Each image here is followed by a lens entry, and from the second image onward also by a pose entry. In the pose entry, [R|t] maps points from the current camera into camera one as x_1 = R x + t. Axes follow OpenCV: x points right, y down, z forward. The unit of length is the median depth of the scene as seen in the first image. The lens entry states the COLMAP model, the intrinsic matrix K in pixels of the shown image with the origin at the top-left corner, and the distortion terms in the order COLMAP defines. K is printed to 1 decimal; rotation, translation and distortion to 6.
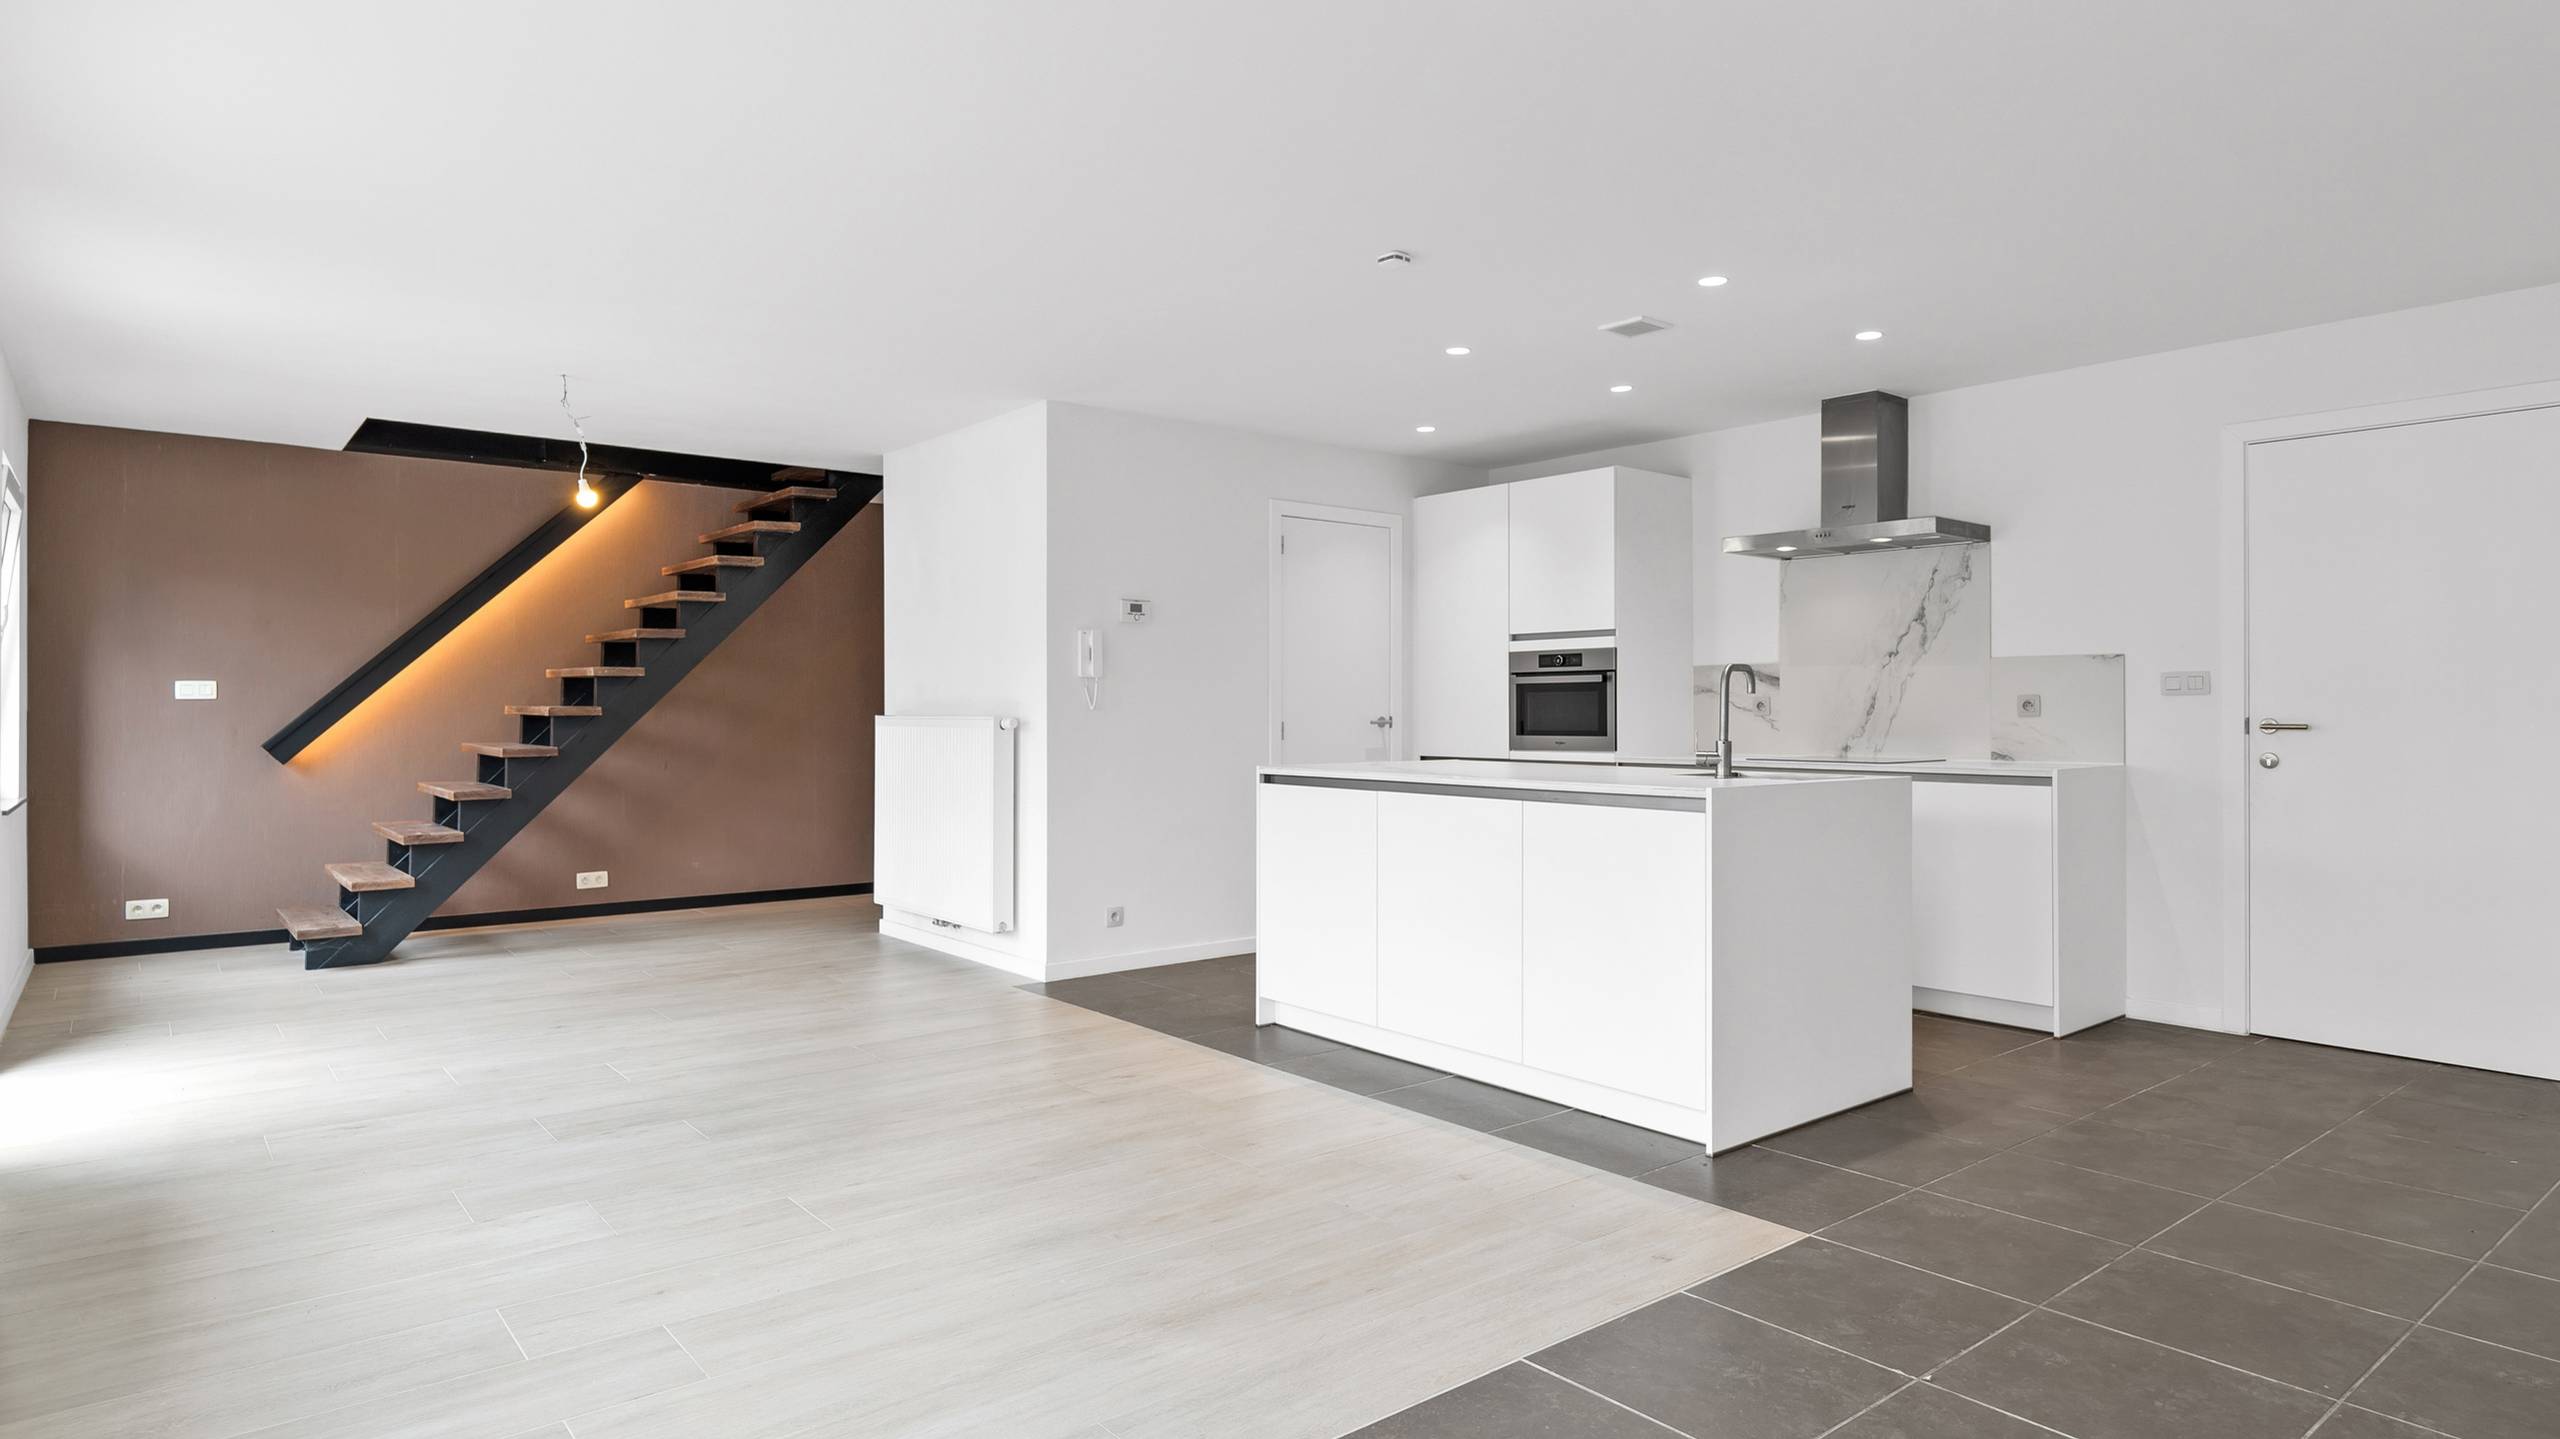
lens RADIAL K [[1416.2, 0, 1278.7], [0, 1416.2, 706.7], [0, 0, 1]] dist [0.000033, 0.000115]
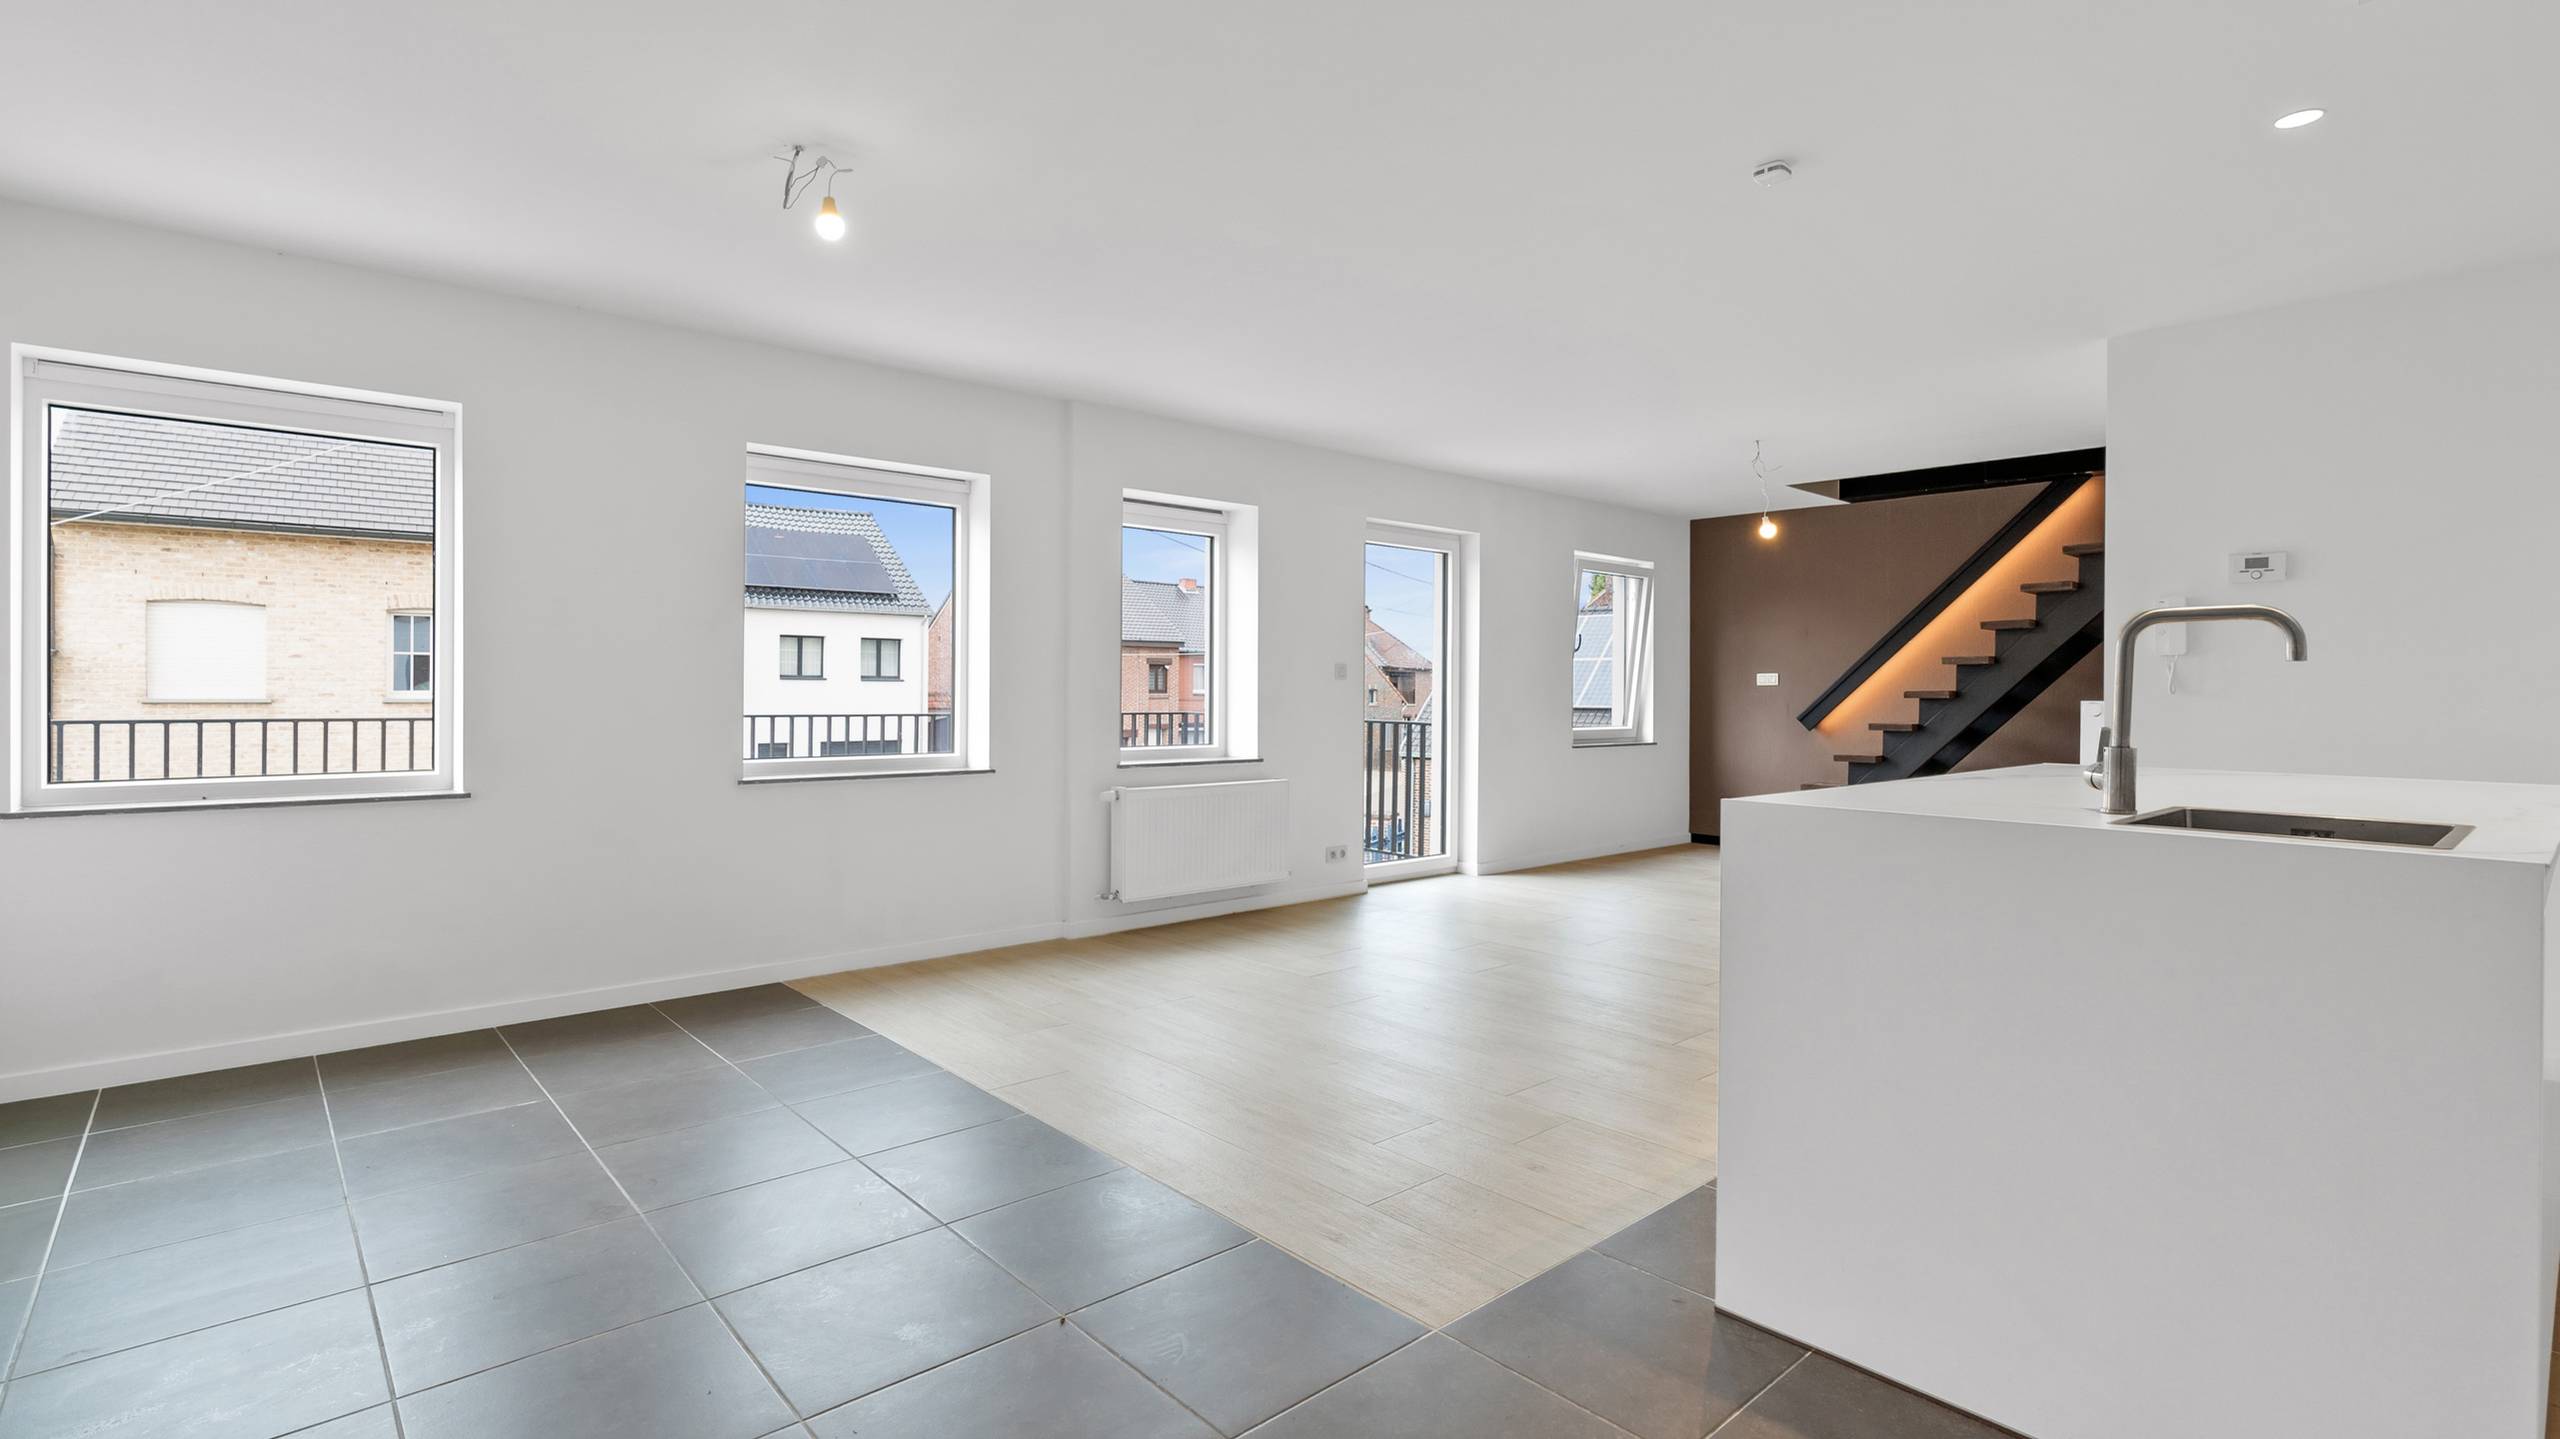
lens RADIAL K [[1186.6, 0, 1280.0], [0, 1186.6, 719.5], [0, 0, 1]] dist [-0.000461, -0.000057]
pose [[0.049880, 0.024606, -0.998452, 0.547035], [-0.002597, 0.999696, 0.024507, 0.001230], [0.998752, 0.001371, 0.049929, 0.457653]]
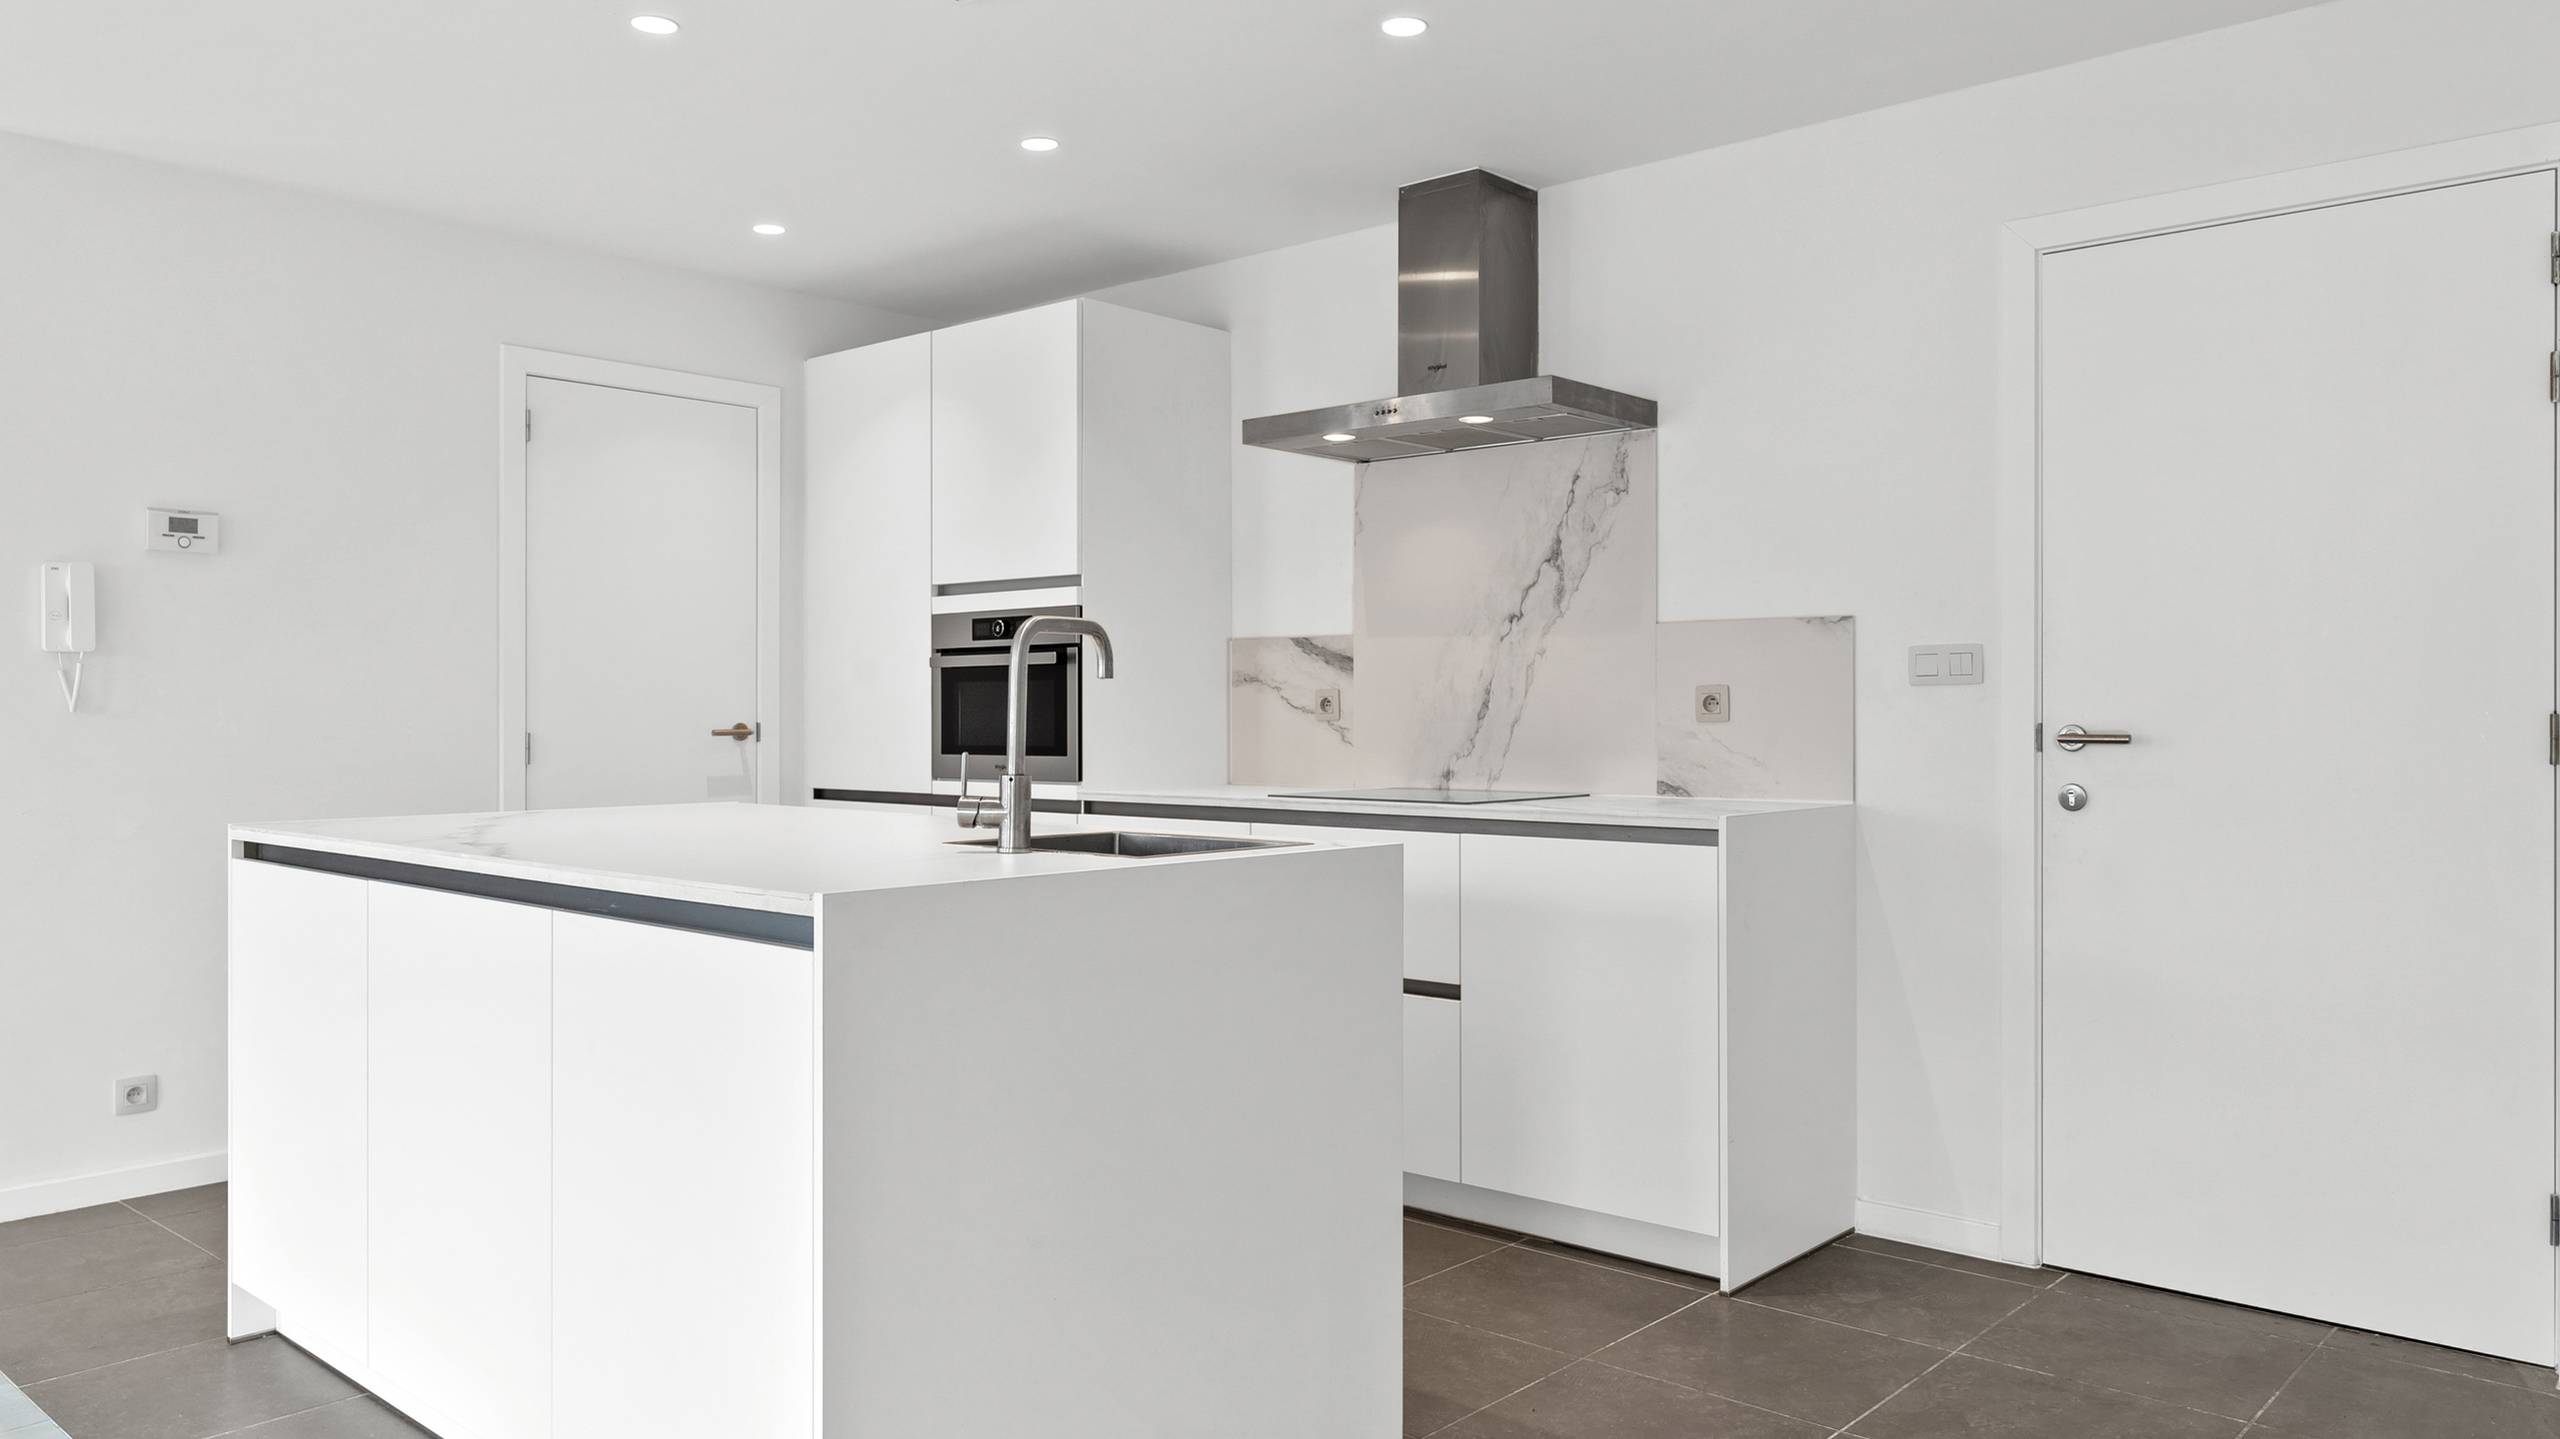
lens RADIAL K [[1772.0, 0, 1280.0], [0, 1772.0, 719.5], [0, 0, 1]] dist [0.000164, -0.000050]
pose [[0.987914, -0.002152, 0.154986, 0.220700], [0.001085, 0.999975, 0.006966, 0.000648], [-0.154997, -0.006713, 0.987892, 0.276069]]
